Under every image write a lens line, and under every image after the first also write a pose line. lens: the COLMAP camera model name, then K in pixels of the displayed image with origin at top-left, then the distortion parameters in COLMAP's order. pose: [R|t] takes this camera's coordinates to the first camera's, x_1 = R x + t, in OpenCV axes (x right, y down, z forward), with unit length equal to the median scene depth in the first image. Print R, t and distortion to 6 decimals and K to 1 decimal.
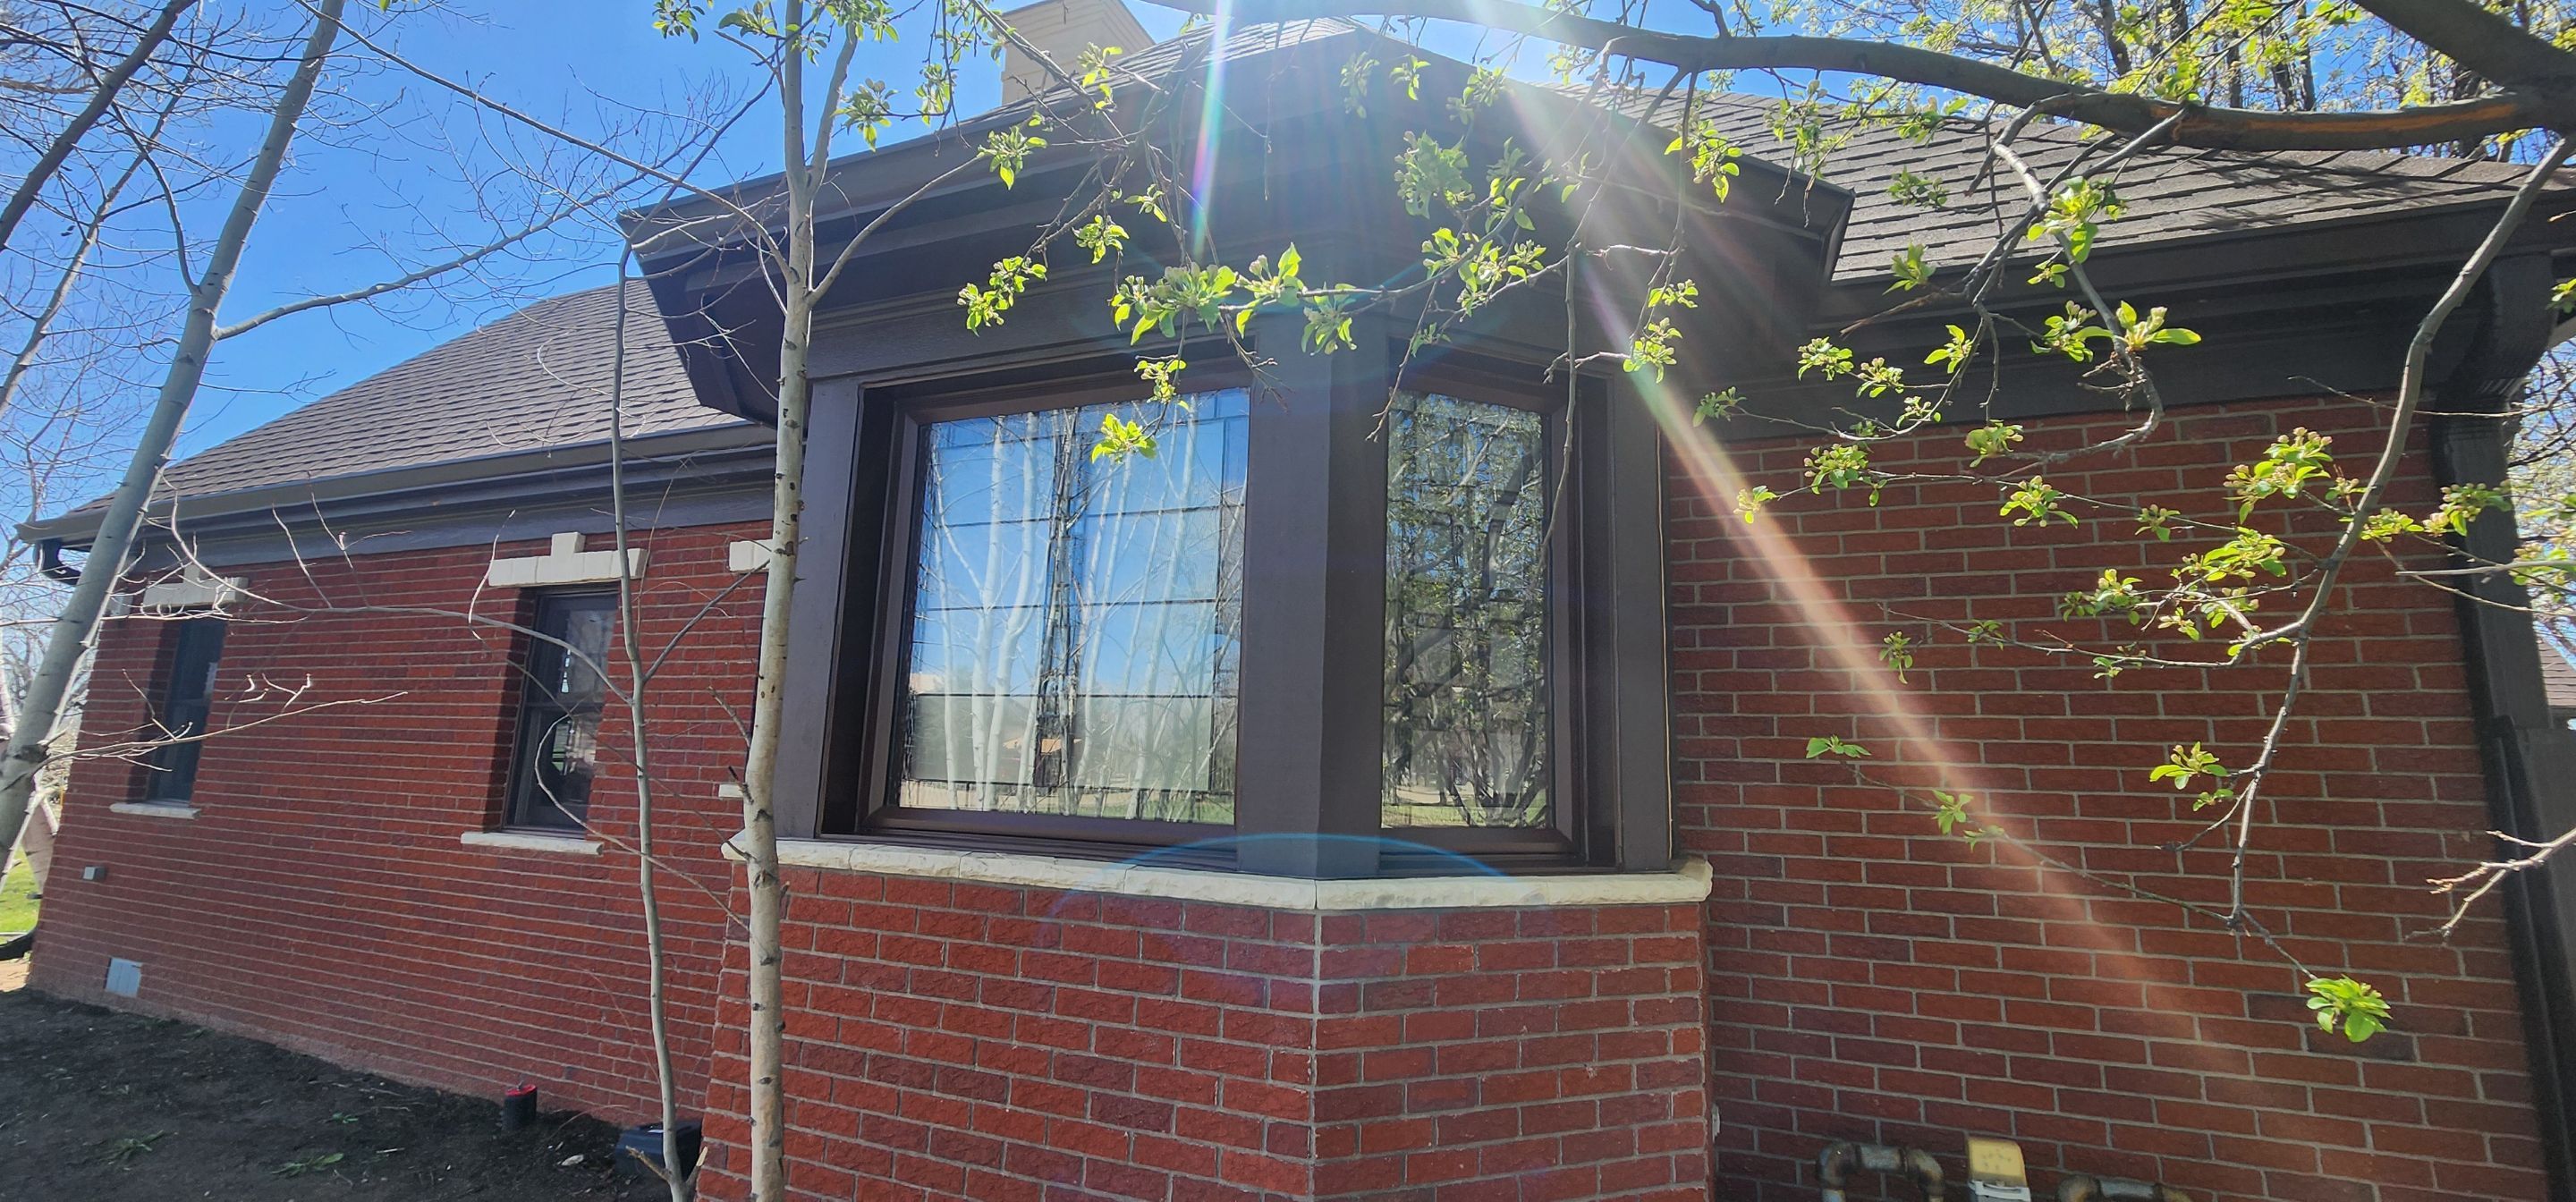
lens RADIAL K [[1061.7, 0, 1290.2], [0, 1061.7, 580.7], [0, 0, 1]] dist [0.000320, 0.000079]
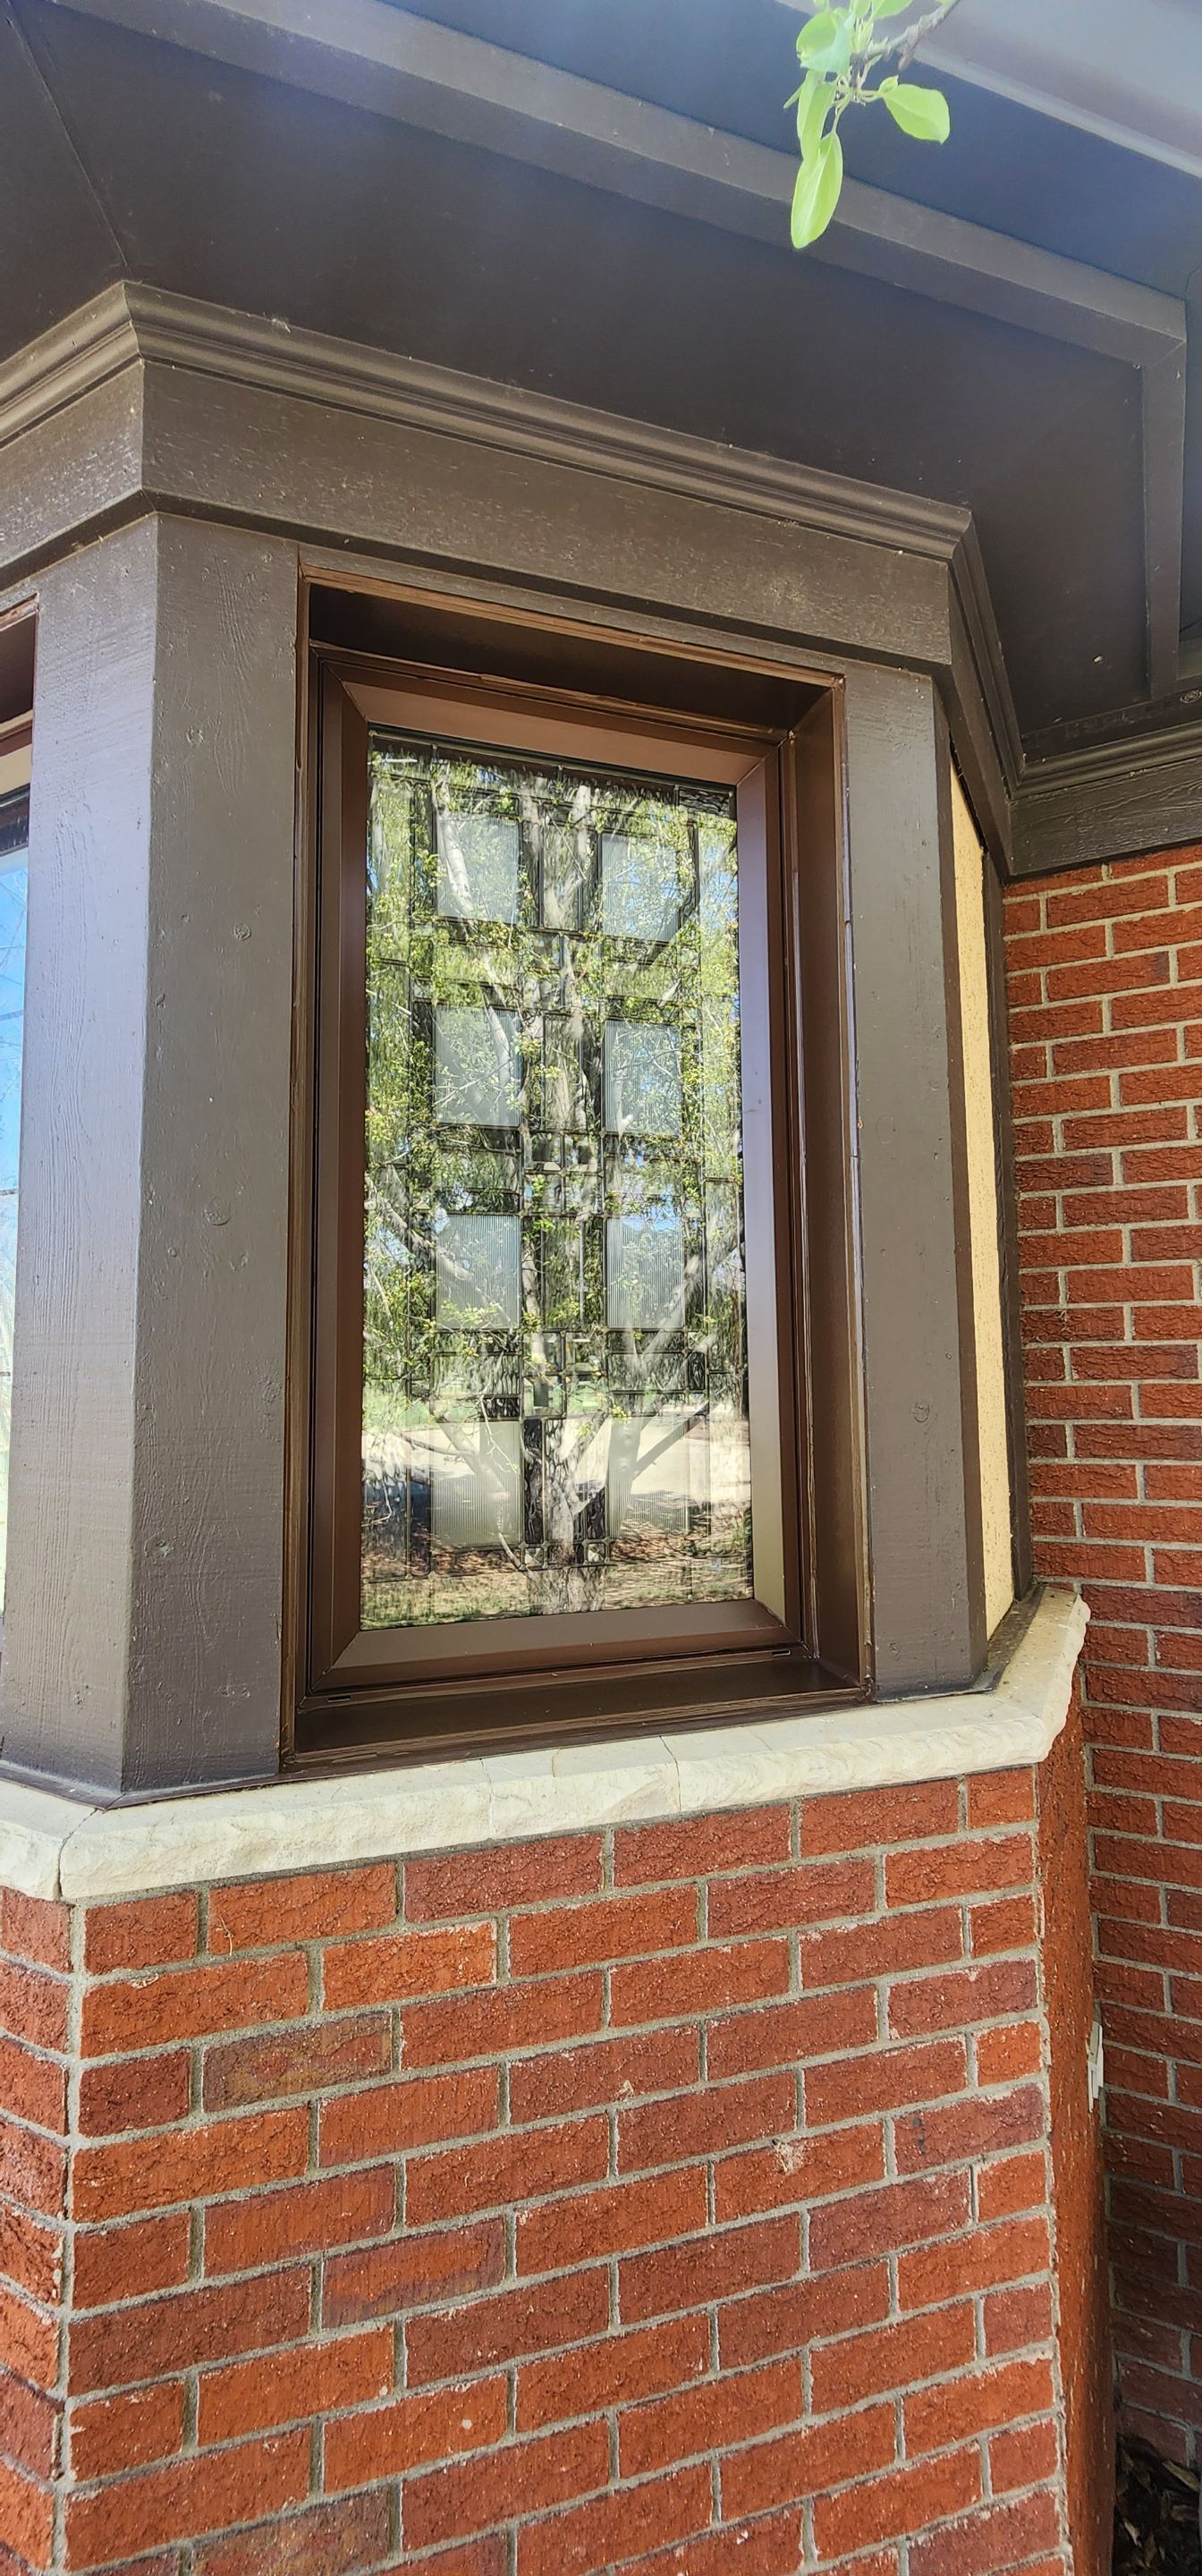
lens RADIAL K [[1065.1, 0, 611.5], [0, 1065.1, 1278.1], [0, 0, 1]] dist [-0.000616, -0.000104]
pose [[0.995457, -0.047636, -0.082434, 0.261194], [0.054730, 0.994786, 0.086052, 0.036968], [0.077905, -0.090173, 0.992874, 0.562812]]
